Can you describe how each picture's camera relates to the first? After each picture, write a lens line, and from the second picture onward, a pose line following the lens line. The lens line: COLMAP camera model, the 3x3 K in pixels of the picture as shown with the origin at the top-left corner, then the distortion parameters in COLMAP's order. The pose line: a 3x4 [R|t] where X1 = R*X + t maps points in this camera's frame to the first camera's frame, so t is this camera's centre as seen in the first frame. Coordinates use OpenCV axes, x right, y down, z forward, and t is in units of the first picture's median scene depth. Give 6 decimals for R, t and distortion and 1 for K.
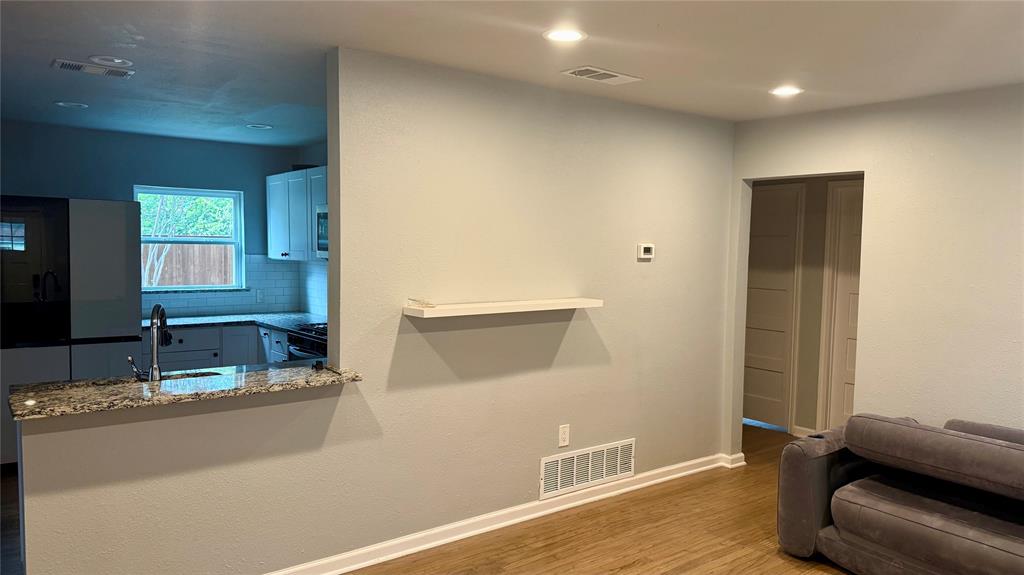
lens RADIAL K [[738.7, 0, 502.4], [0, 738.7, 285.9], [0, 0, 1]] dist [0.053914, -0.088293]
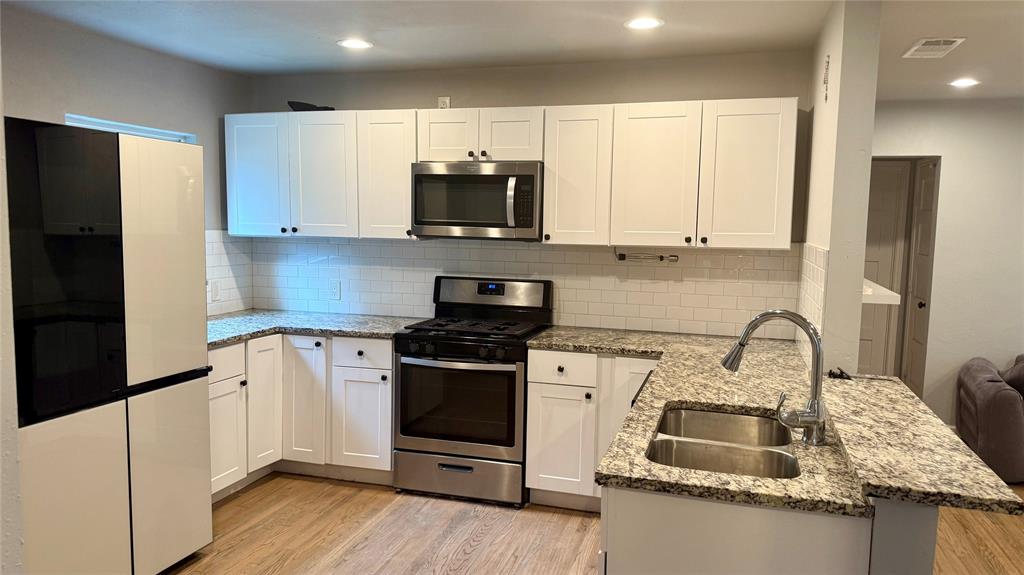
lens RADIAL K [[738.7, 0, 512.8], [0, 738.7, 296.7], [0, 0, 1]] dist [0.053914, -0.088293]
pose [[0.819442, -0.069176, 0.568972, -0.946207], [0.025216, 0.996080, 0.084787, -0.059738], [-0.572607, -0.055131, 0.817974, 0.507006]]
